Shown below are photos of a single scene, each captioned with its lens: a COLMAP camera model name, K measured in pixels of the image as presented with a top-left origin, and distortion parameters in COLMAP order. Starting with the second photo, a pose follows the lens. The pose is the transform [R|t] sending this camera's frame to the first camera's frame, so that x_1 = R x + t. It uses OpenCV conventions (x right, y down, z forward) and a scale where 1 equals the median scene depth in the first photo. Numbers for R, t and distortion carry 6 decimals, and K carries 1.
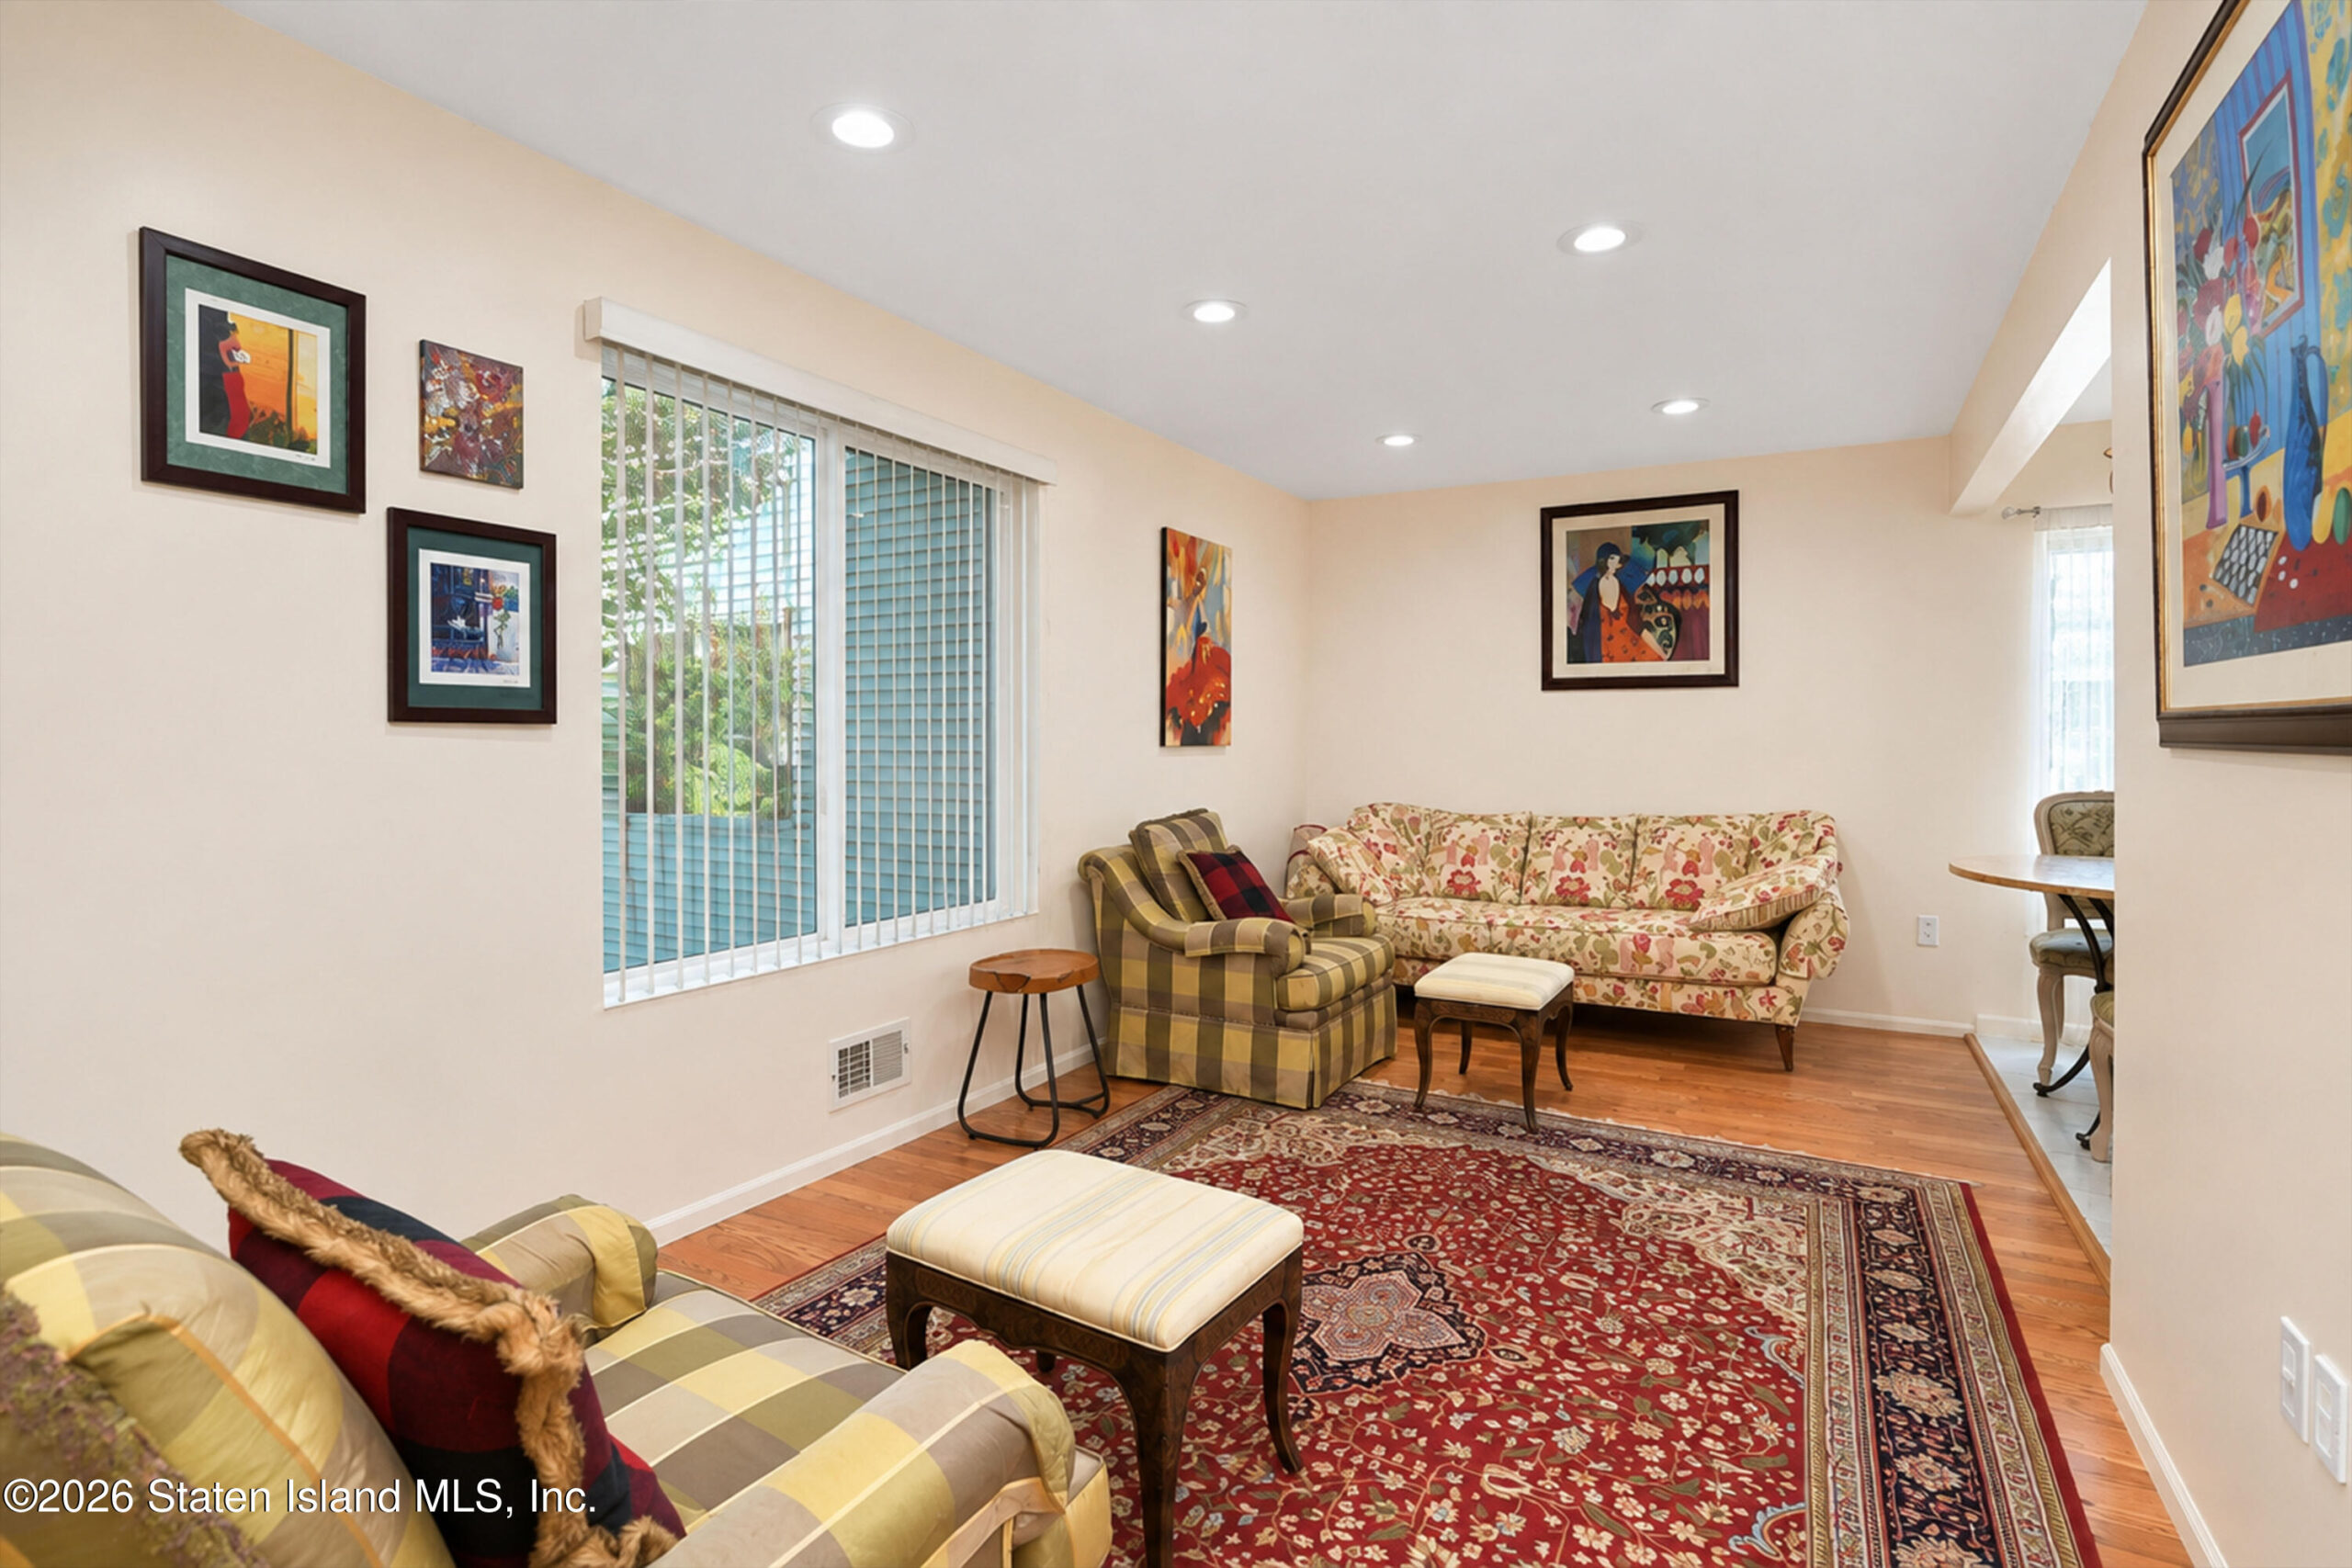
lens RADIAL K [[1126.2, 0, 1131.1], [0, 1126.2, 814.0], [0, 0, 1]] dist [-0.002530, 0.008985]
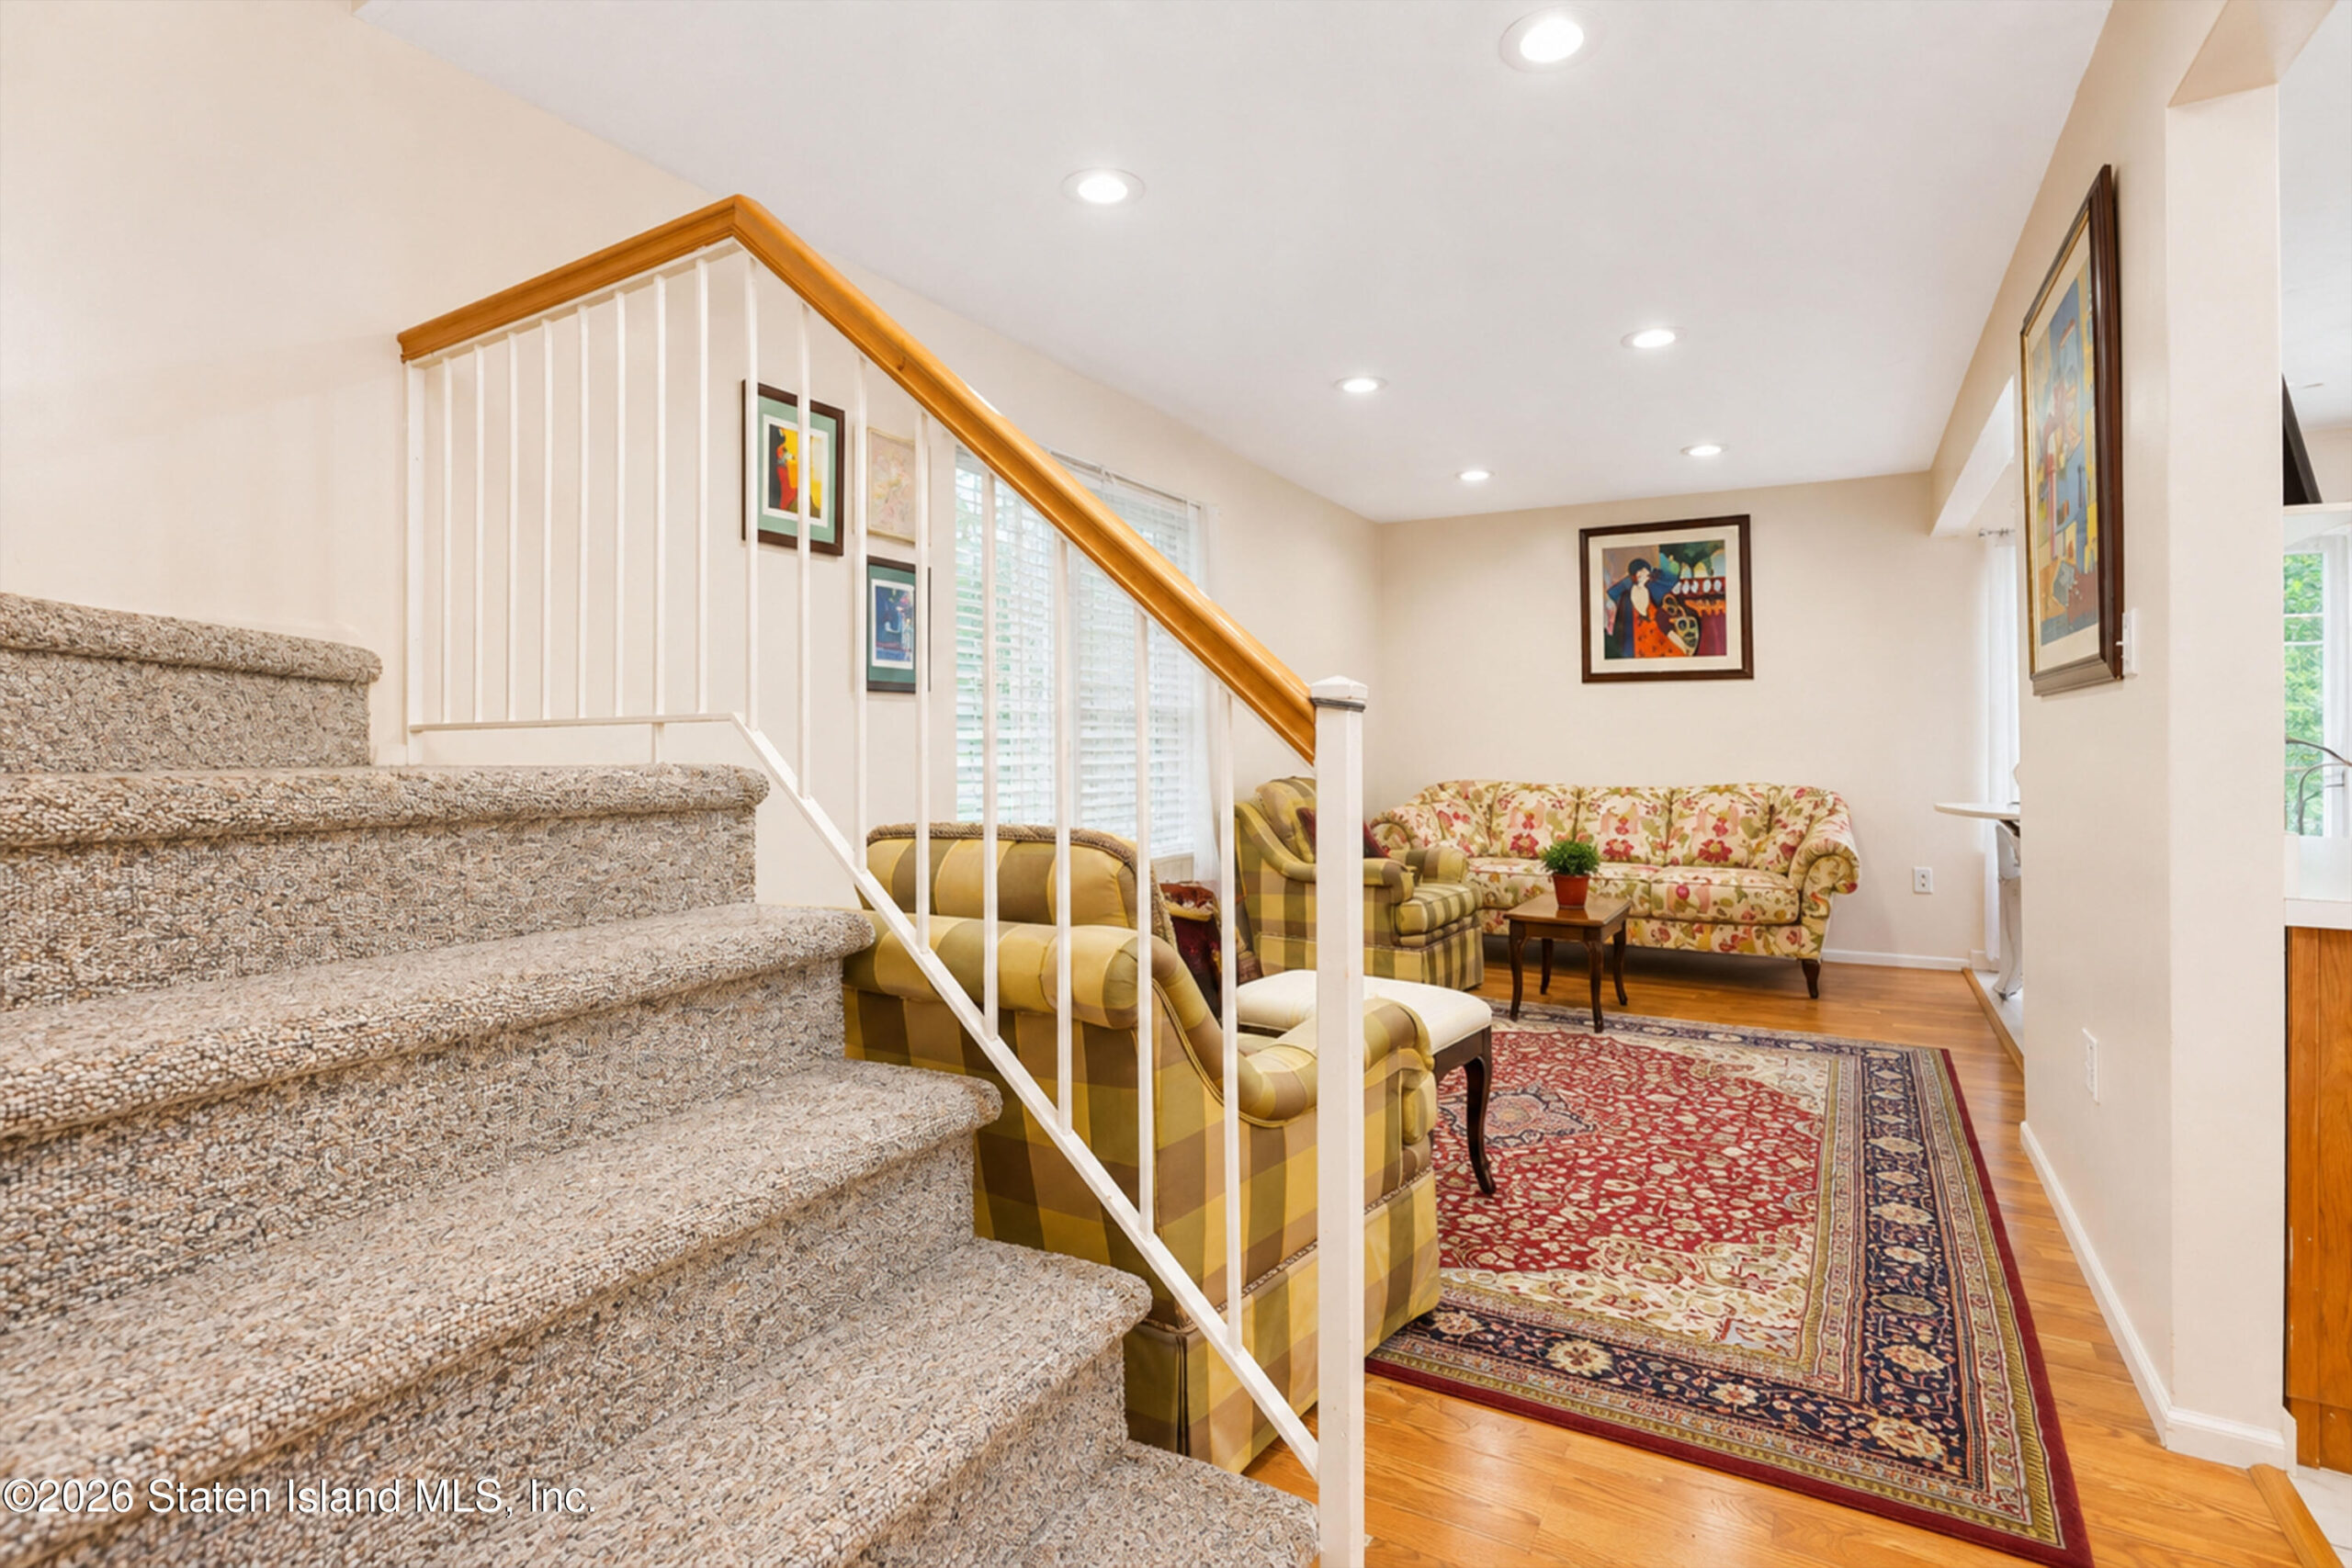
lens RADIAL K [[1065.1, 0, 1125.9], [0, 1065.1, 727.3], [0, 0, 1]] dist [-0.026813, 0.004129]
pose [[0.999033, -0.004372, -0.043754, -0.082924], [0.000943, 0.996946, -0.078091, 0.029270], [0.043962, 0.077974, 0.995986, -0.151591]]
